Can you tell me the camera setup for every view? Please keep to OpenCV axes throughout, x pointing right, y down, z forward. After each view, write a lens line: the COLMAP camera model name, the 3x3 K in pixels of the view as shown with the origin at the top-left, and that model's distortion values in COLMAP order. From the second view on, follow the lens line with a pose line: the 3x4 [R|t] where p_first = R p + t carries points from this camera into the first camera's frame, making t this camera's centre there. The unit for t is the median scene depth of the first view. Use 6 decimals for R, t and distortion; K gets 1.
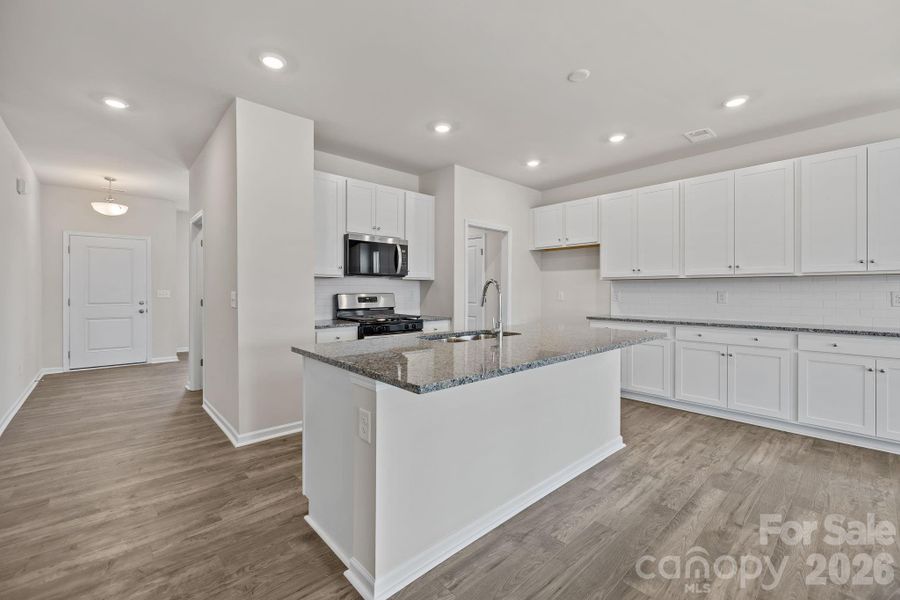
lens RADIAL K [[380.7, 0, 446.2], [0, 380.7, 290.4], [0, 0, 1]] dist [0.001655, 0.000318]
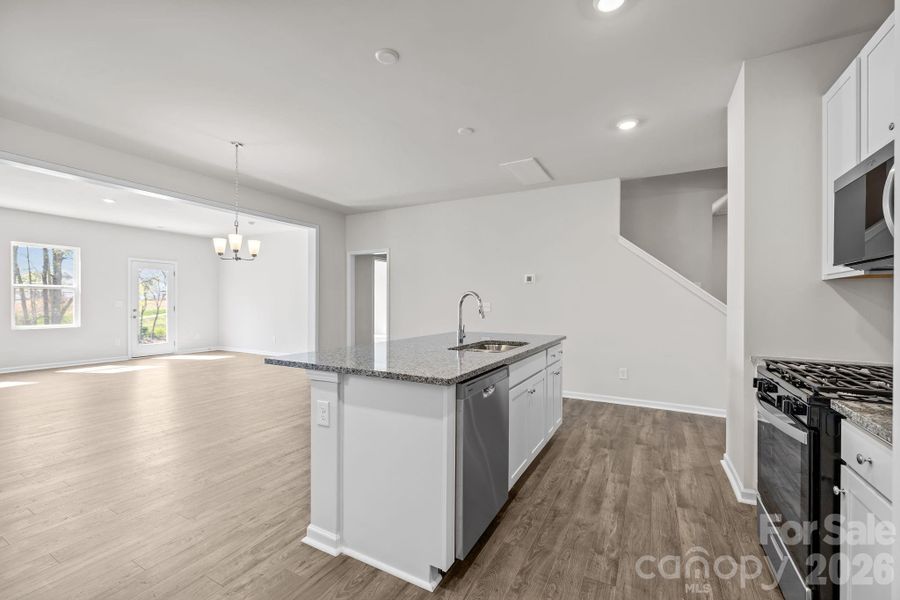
lens RADIAL K [[377.5, 0, 450.0], [0, 377.5, 300.0], [0, 0, 1]] dist [-0.000523, 0.000009]
pose [[-0.940743, -0.006792, -0.339052, 0.346843], [-0.004262, 0.999957, -0.008208, 0.000606], [0.339093, -0.006277, -0.940732, 1.291375]]
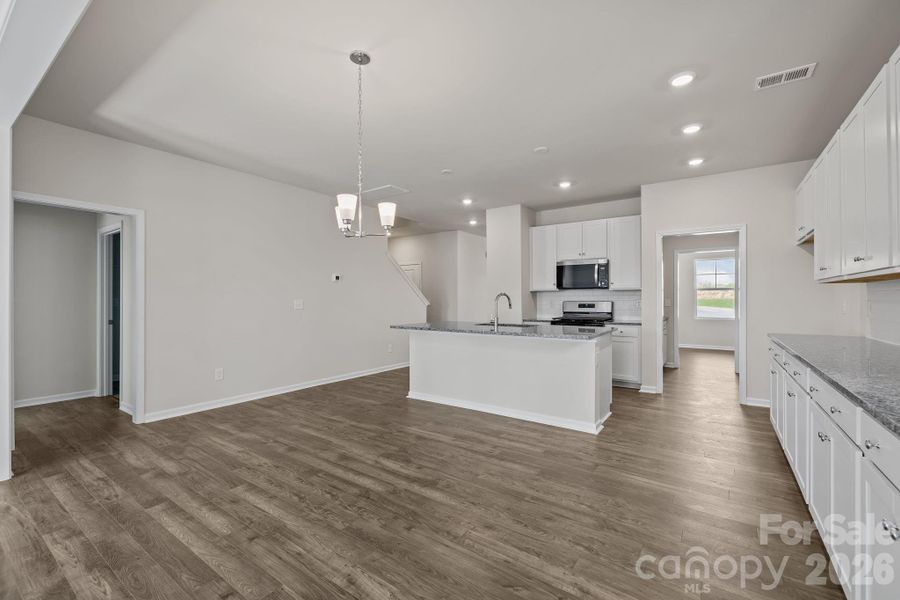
lens RADIAL K [[380.3, 0, 436.7], [0, 380.3, 297.4], [0, 0, 1]] dist [0.000351, 0.000001]
pose [[0.203621, -0.002582, -0.979046, 1.148536], [0.004650, 0.999988, -0.001670, -0.007139], [0.979039, -0.004212, 0.203630, 0.219136]]
